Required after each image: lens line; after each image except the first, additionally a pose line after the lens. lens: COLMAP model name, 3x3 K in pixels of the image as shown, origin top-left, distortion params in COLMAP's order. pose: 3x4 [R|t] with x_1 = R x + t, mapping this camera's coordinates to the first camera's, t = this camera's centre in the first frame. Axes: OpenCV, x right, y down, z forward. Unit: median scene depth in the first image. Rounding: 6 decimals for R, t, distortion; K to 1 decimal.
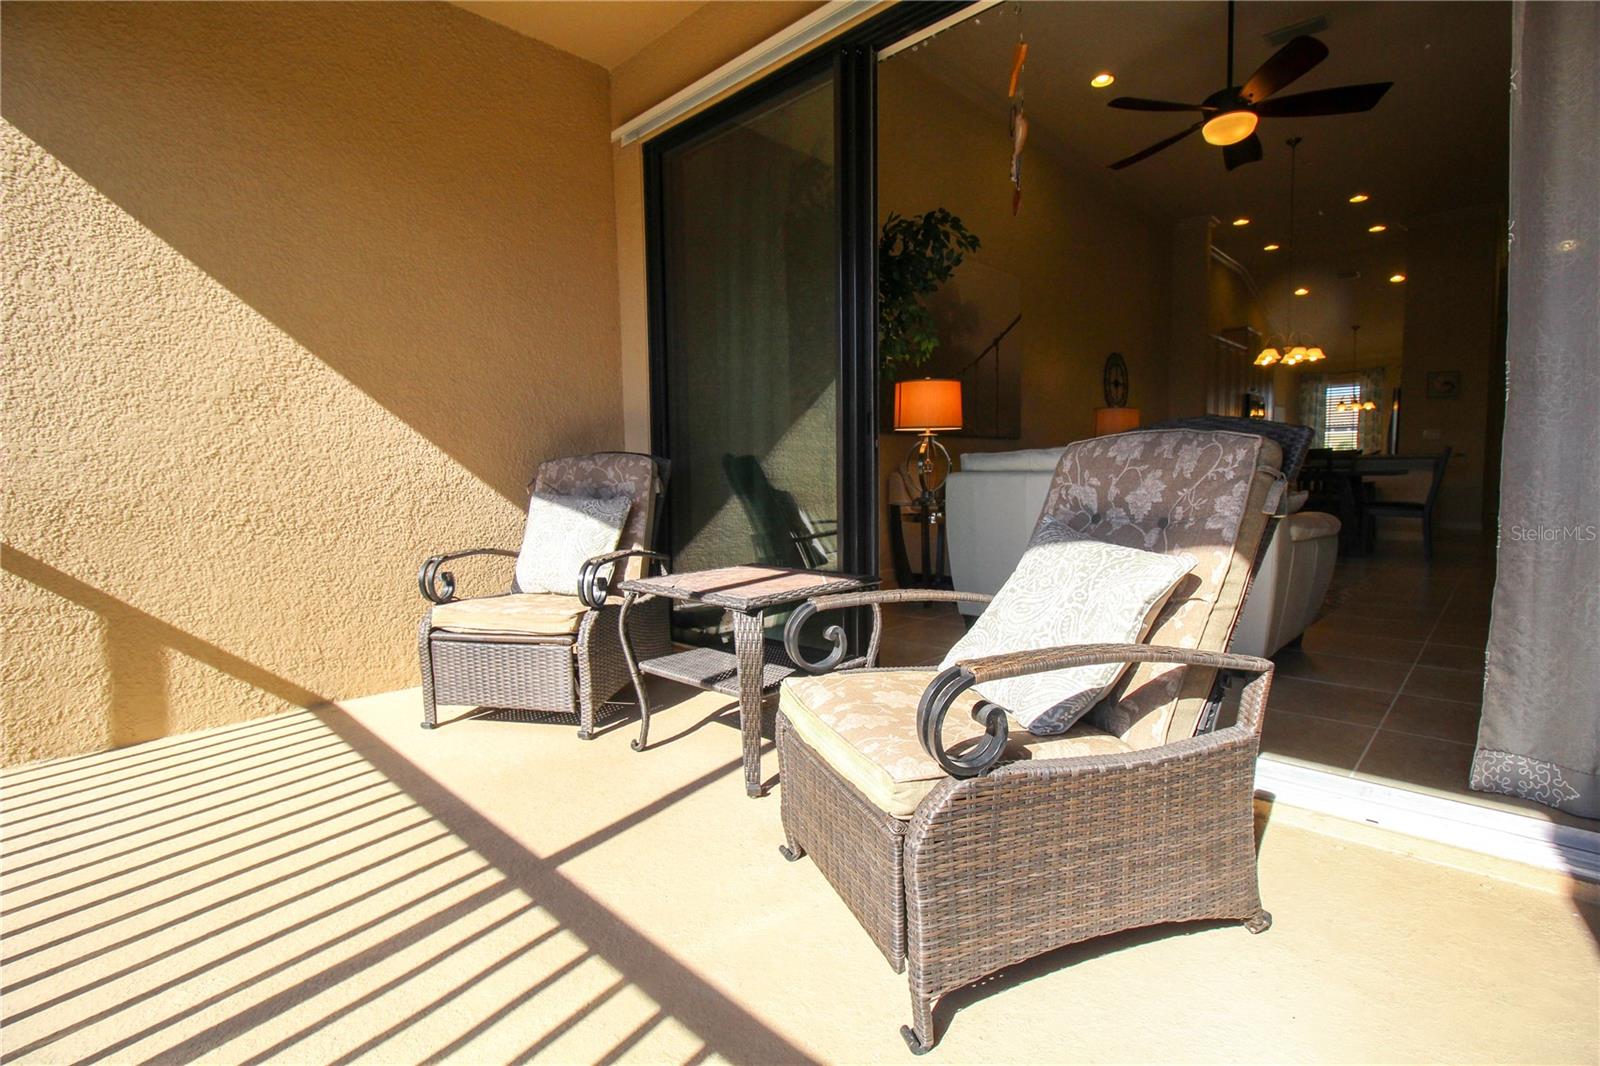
lens RADIAL K [[754.8, 0, 812.1], [0, 754.8, 531.6], [0, 0, 1]] dist [0.004002, -0.018220]
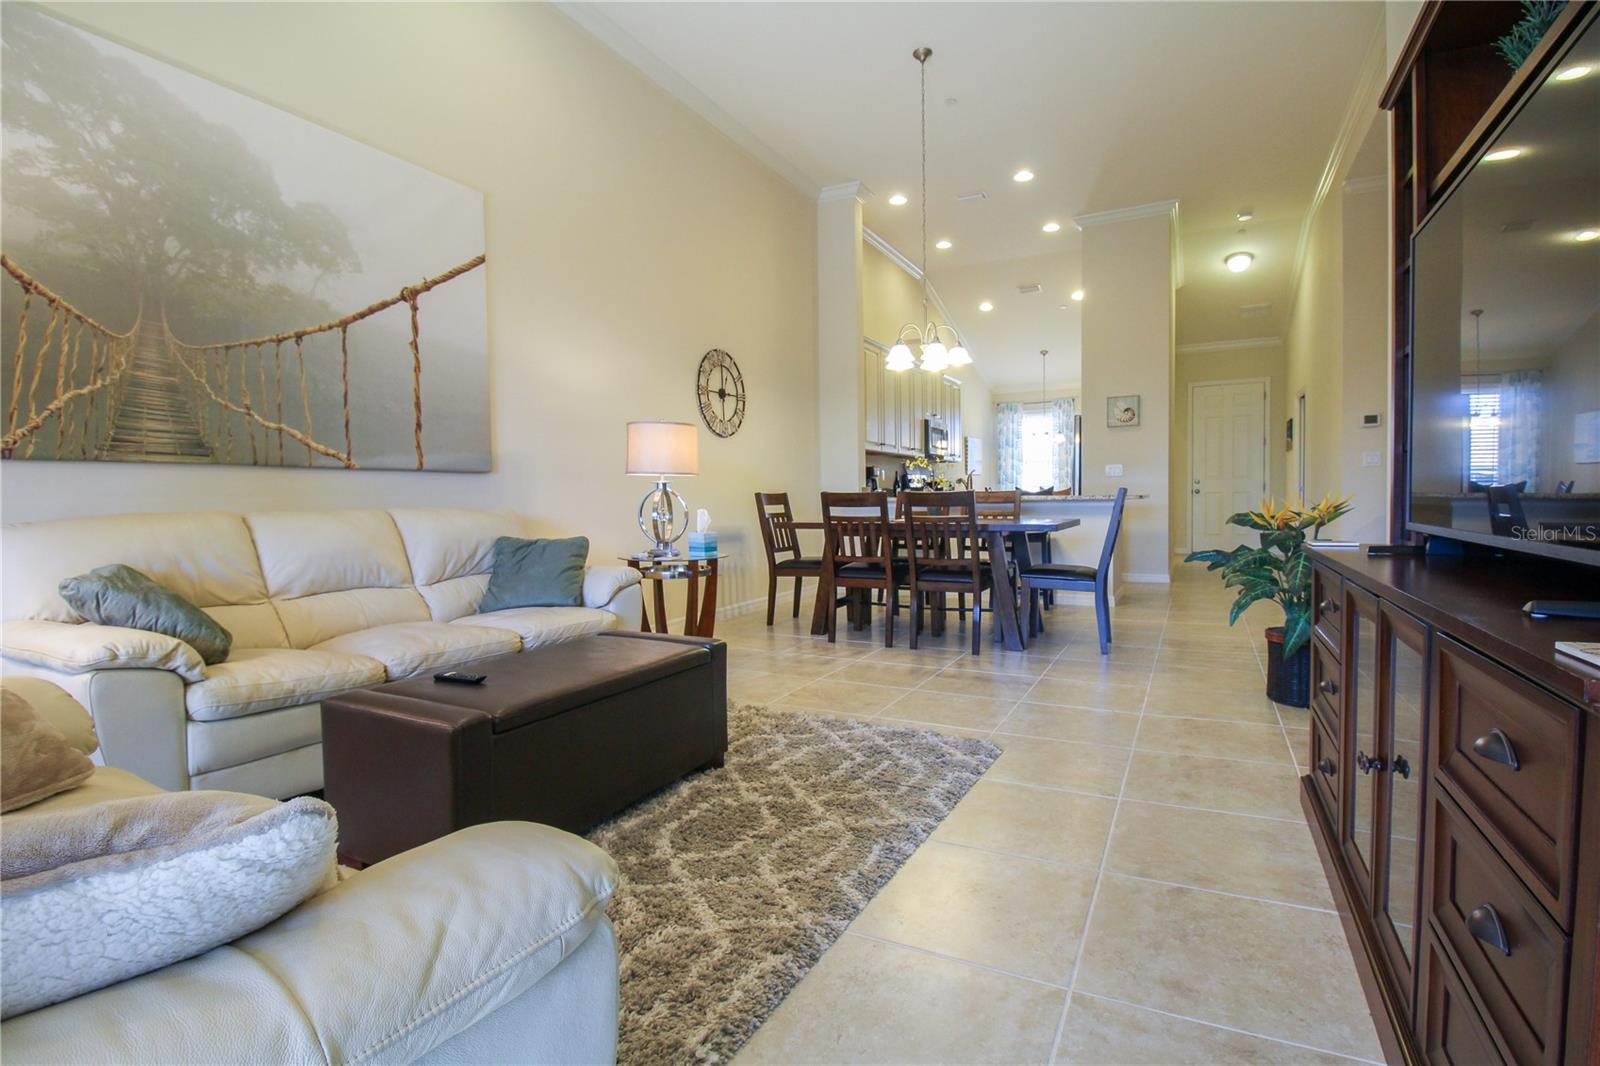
lens RADIAL K [[761.6, 0, 809.2], [0, 761.6, 529.2], [0, 0, 1]] dist [0.001899, -0.013295]
pose [[0.958621, -0.011189, 0.284466, 0.275601], [0.022994, 0.999006, -0.038193, -0.041524], [-0.283755, 0.043154, 0.957925, 0.304138]]
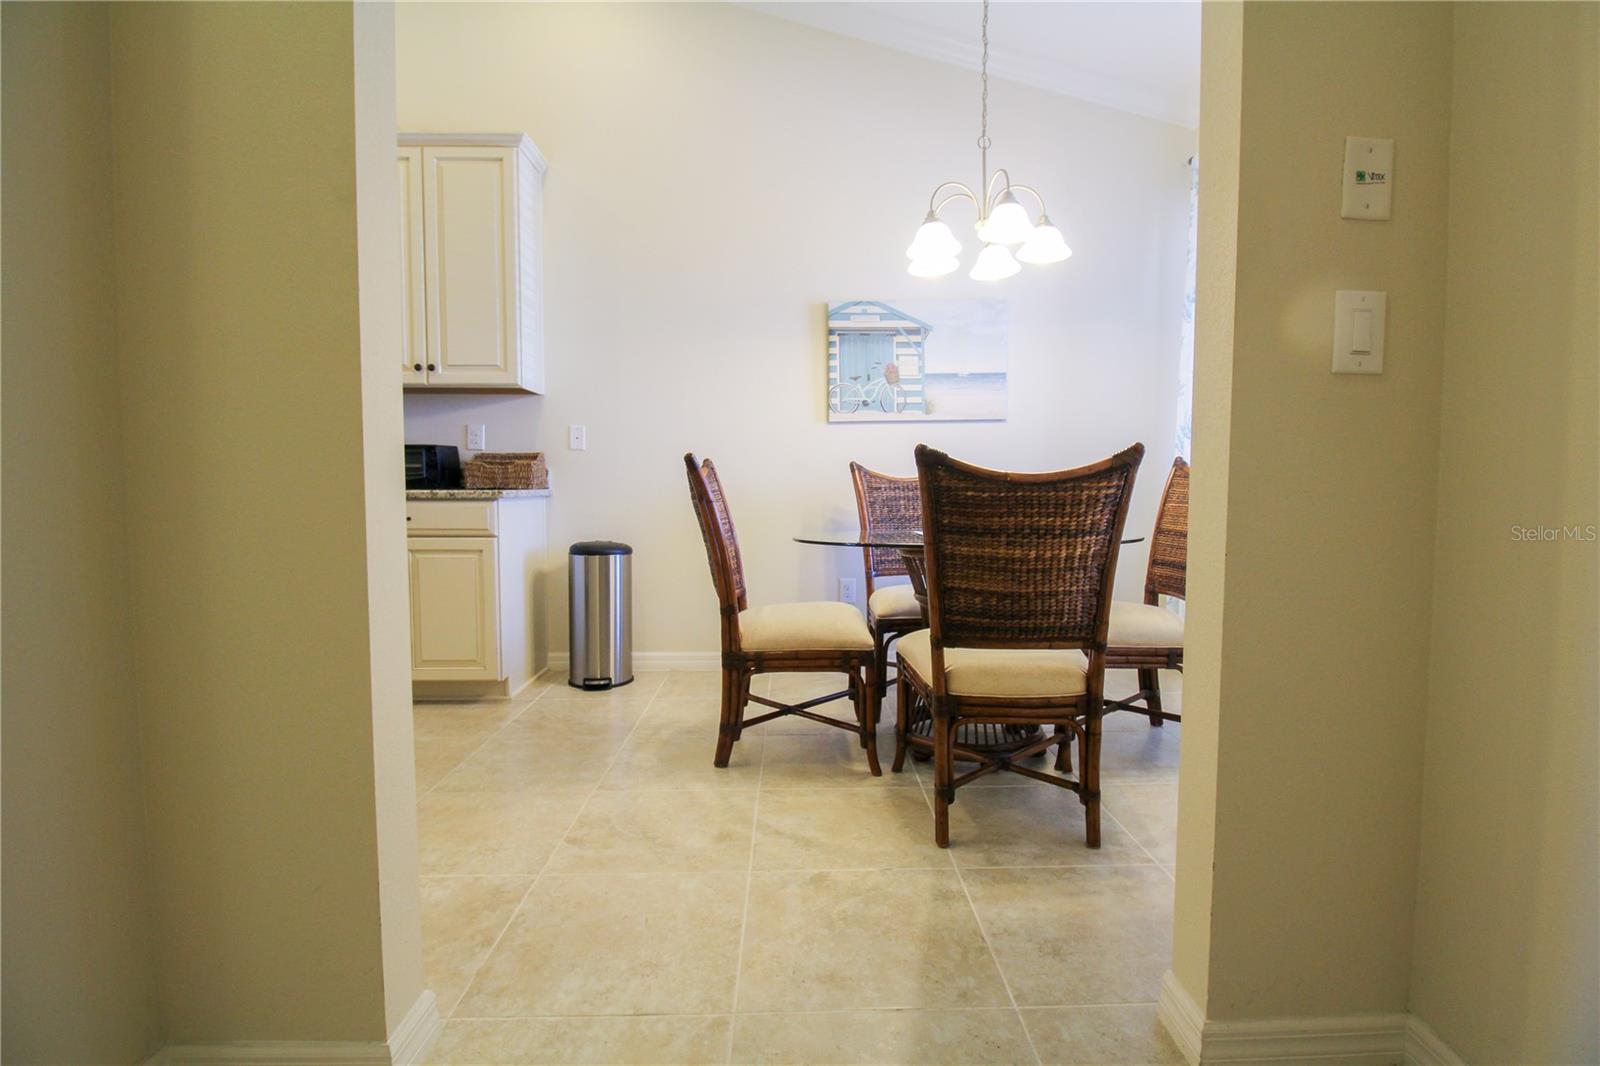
lens RADIAL K [[770.0, 0, 808.5], [0, 770.0, 533.0], [0, 0, 1]] dist [0.002362, -0.015142]
pose [[0.704502, 0.060162, -0.707147, 1.293796], [-0.069441, 0.997463, 0.015680, -0.133401], [0.706297, 0.038058, 0.706892, 1.262479]]
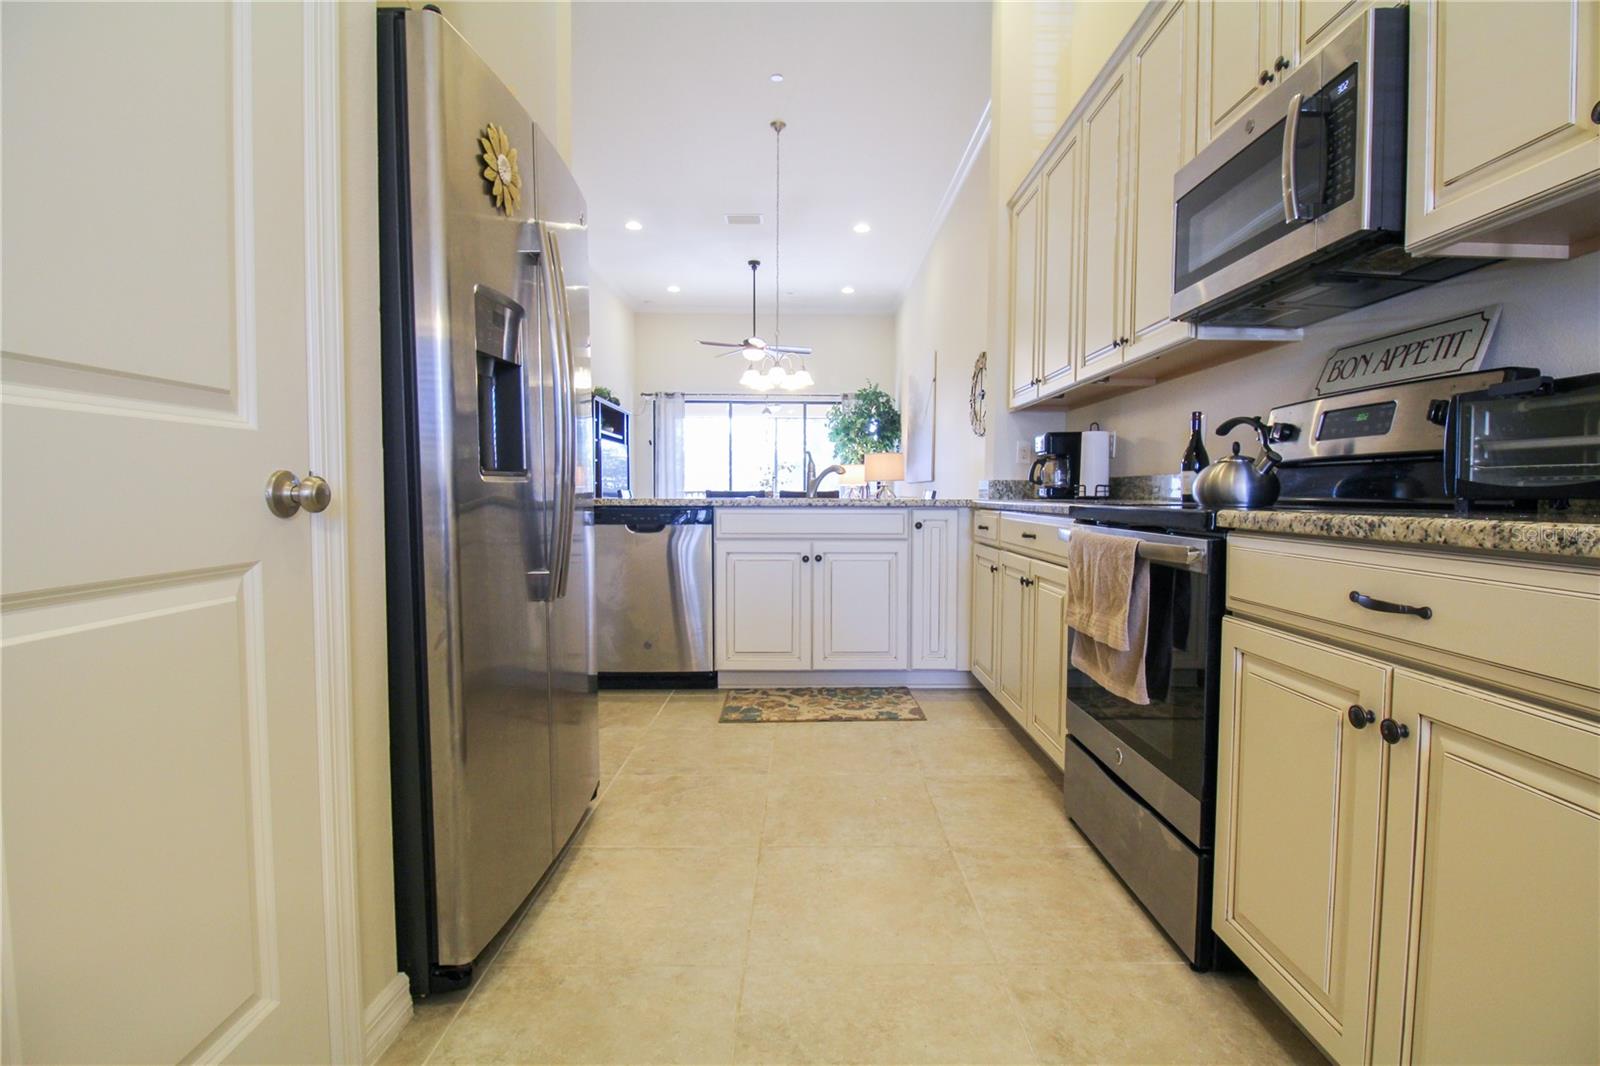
lens RADIAL K [[761.6, 0, 809.2], [0, 761.6, 529.2], [0, 0, 1]] dist [0.001899, -0.013295]
pose [[-0.720307, 0.042147, -0.692374, 1.025650], [-0.051505, 0.992147, 0.113979, -0.141276], [0.691741, 0.117760, -0.712479, 1.408629]]
